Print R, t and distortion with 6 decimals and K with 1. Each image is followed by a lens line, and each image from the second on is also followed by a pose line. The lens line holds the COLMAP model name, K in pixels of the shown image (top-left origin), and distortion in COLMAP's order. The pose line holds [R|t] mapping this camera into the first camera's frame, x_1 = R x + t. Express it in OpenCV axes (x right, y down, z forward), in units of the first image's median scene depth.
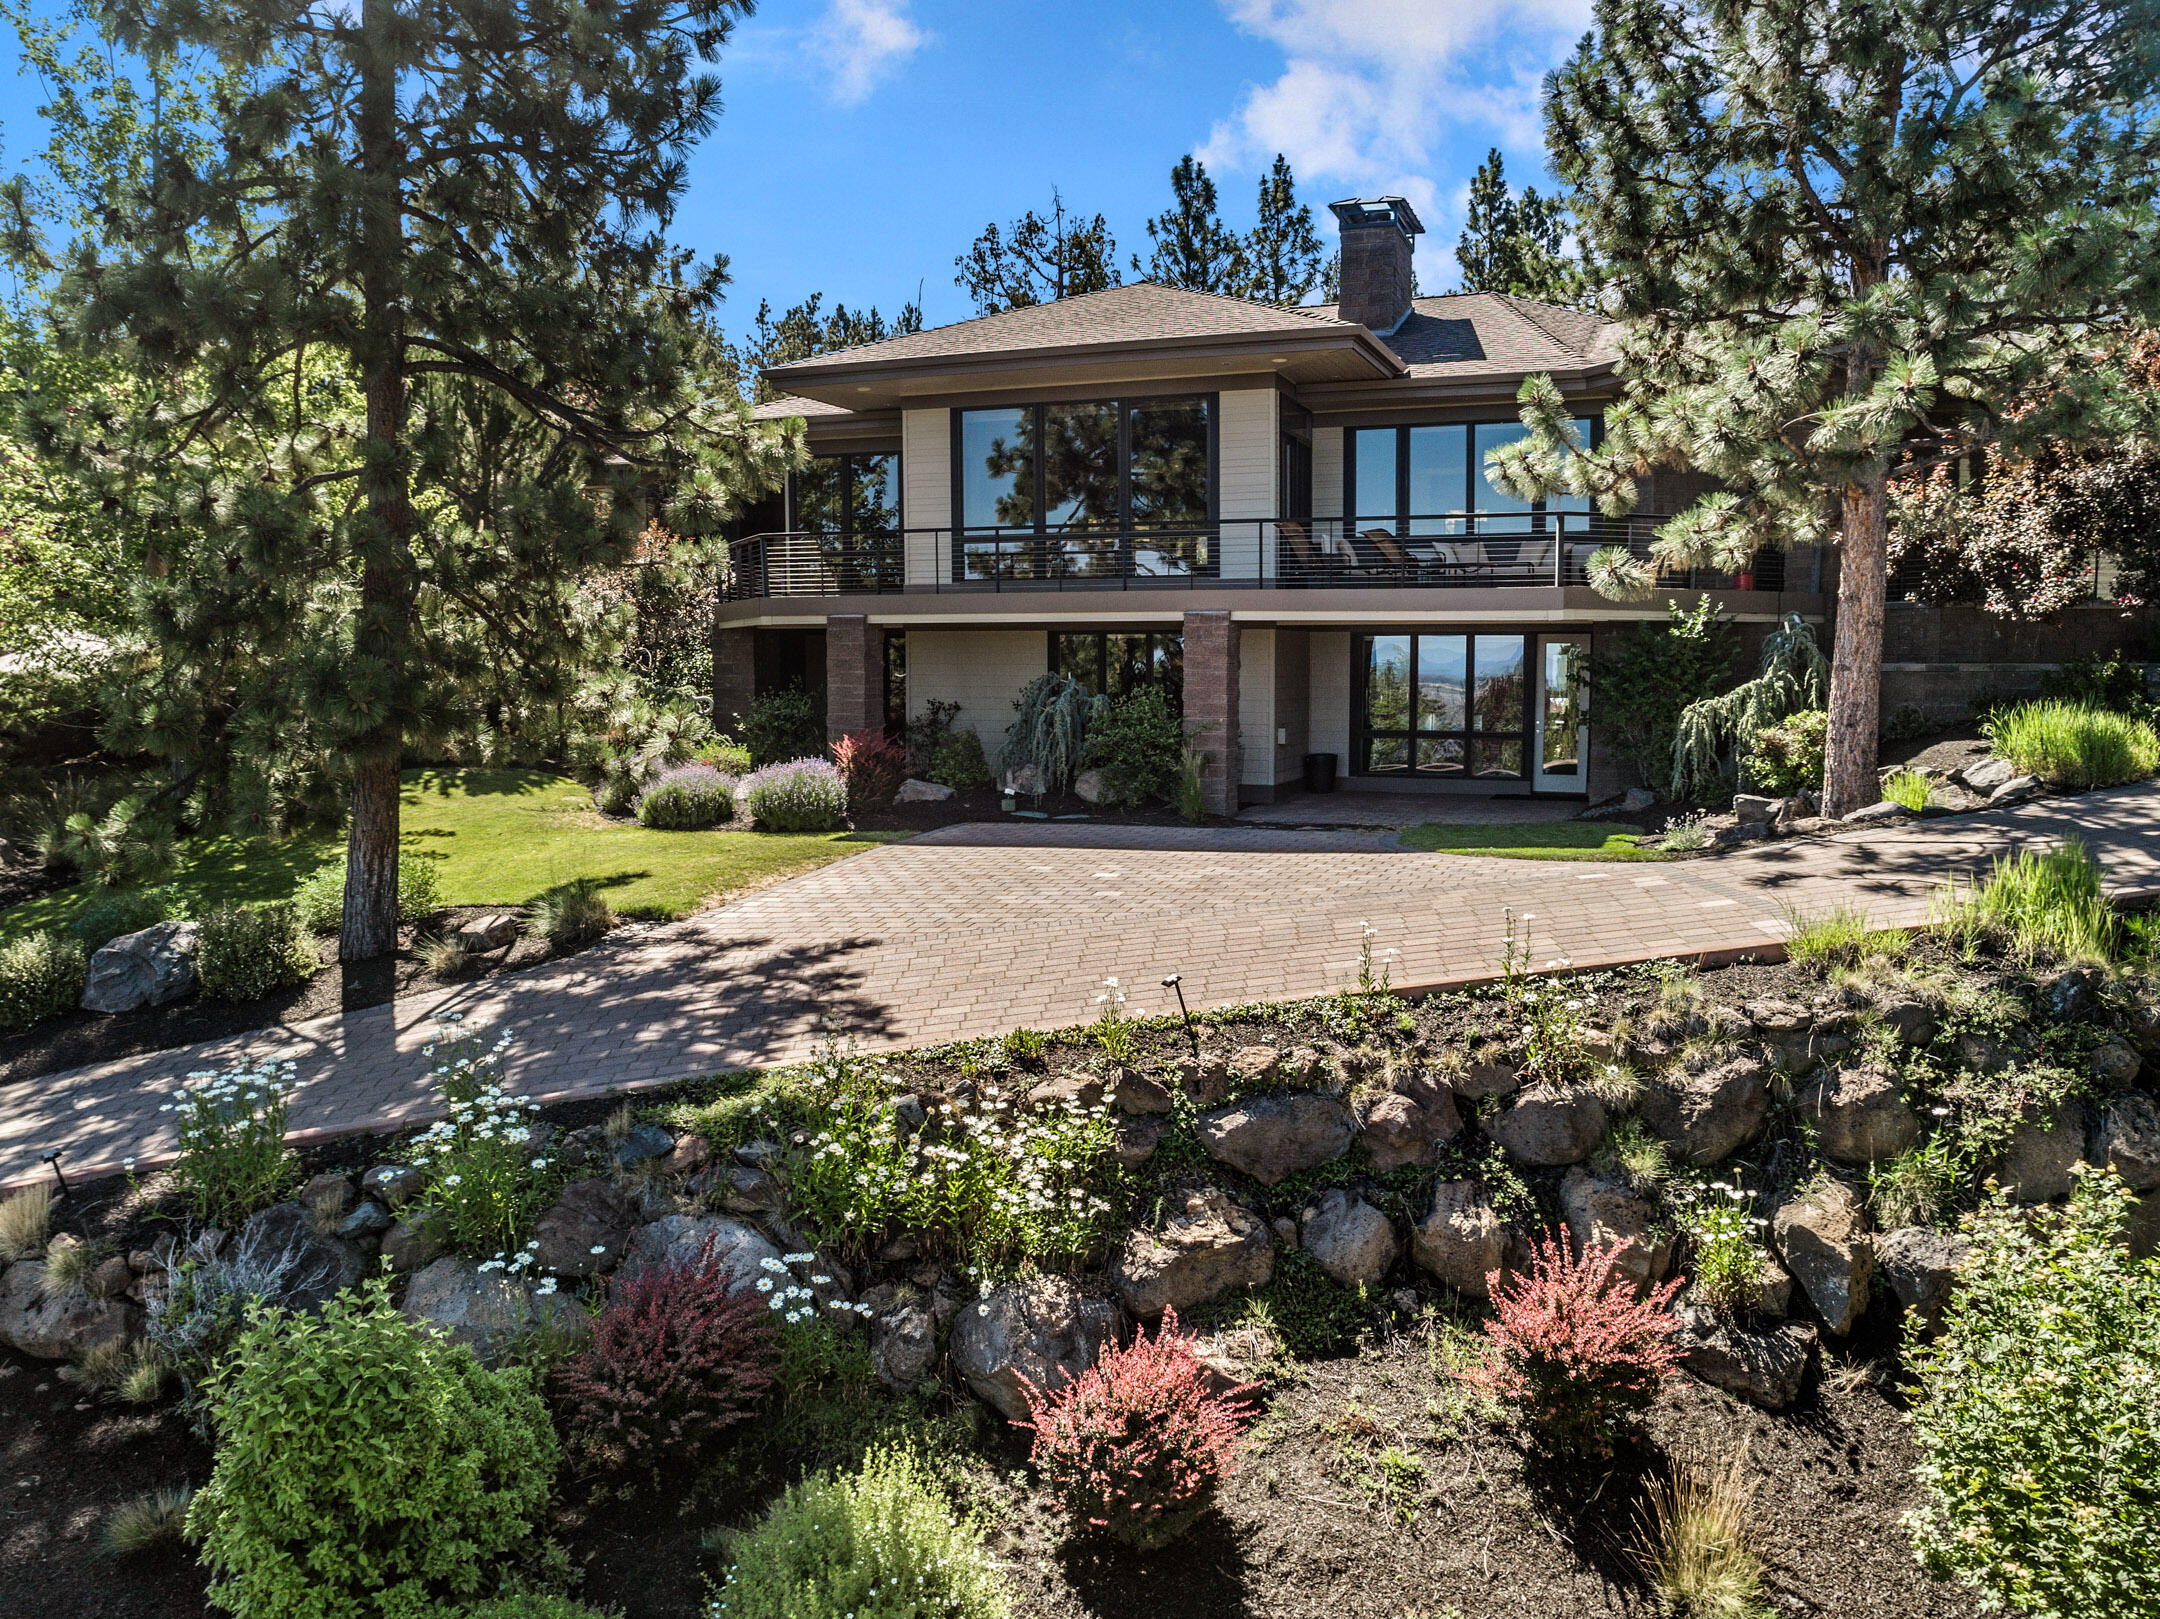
lens RADIAL K [[1626.2, 0, 1080.0], [0, 1626.2, 809.5], [0, 0, 1]] dist [-0.005313, -0.000852]
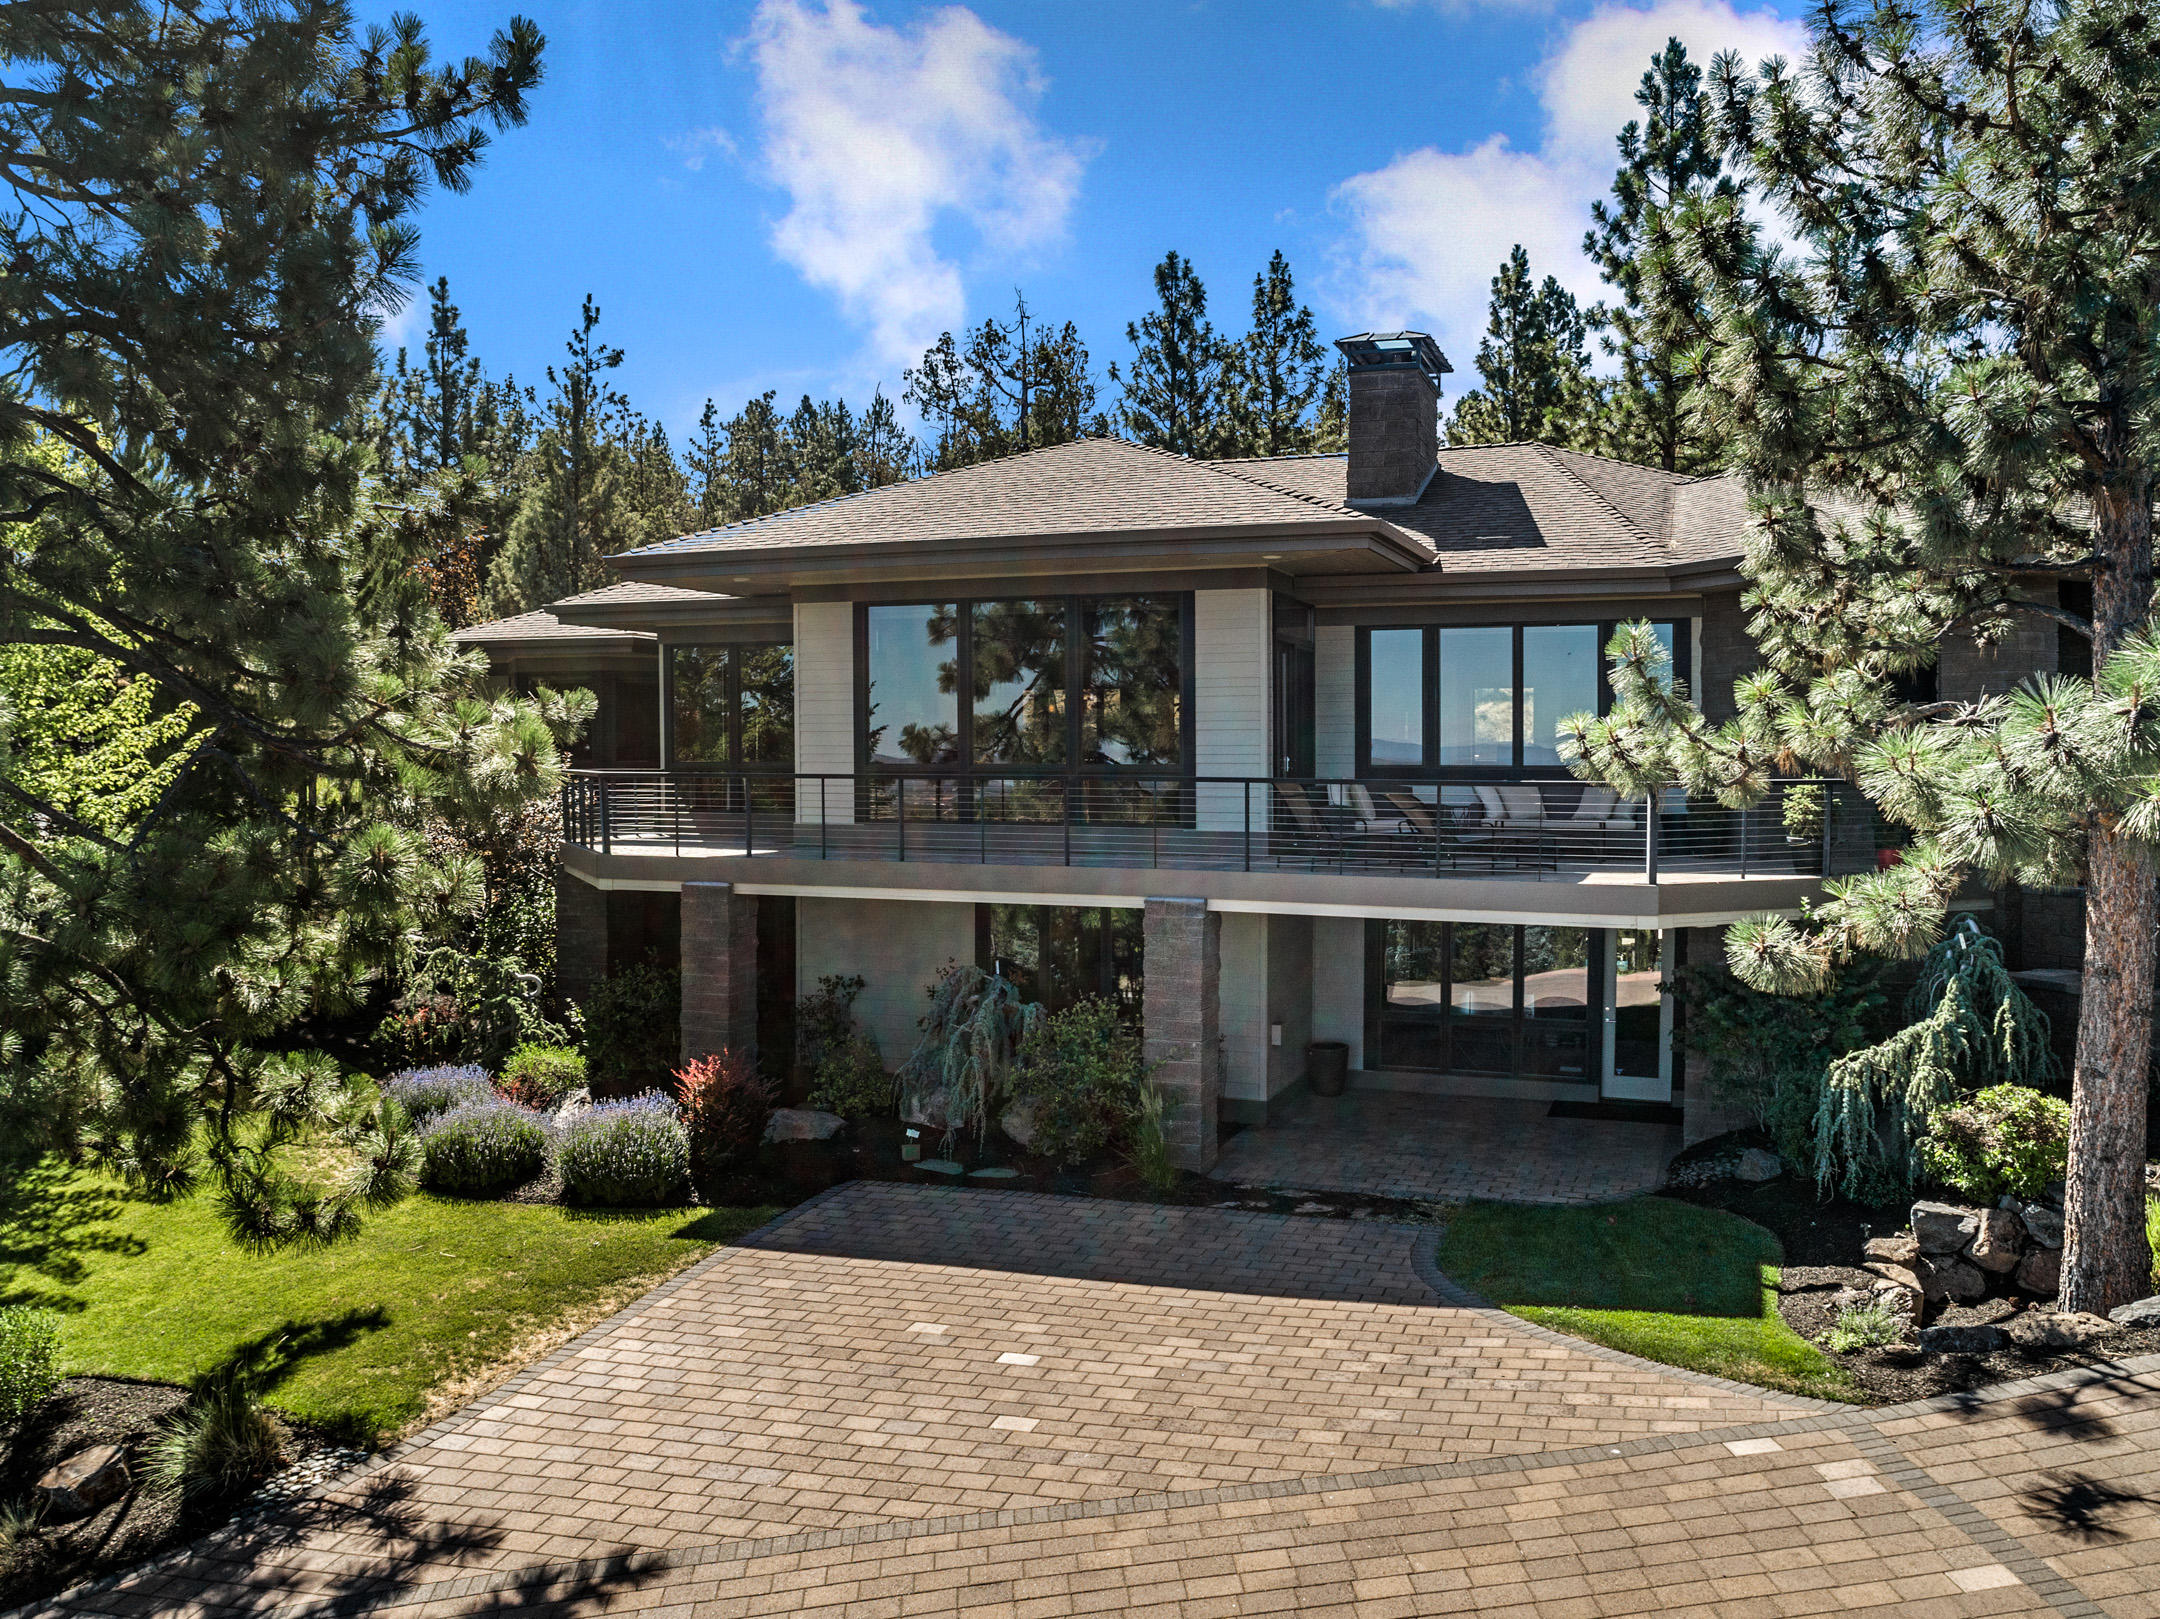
lens RADIAL K [[1644.2, 0, 1080.0], [0, 1644.2, 809.5], [0, 0, 1]] dist [-0.010599, 0.002015]
pose [[0.999995, 0.003174, 0.000189, 0.028176], [-0.003164, 0.999268, -0.038133, -0.111444], [-0.000310, 0.038132, 0.999273, 0.201795]]
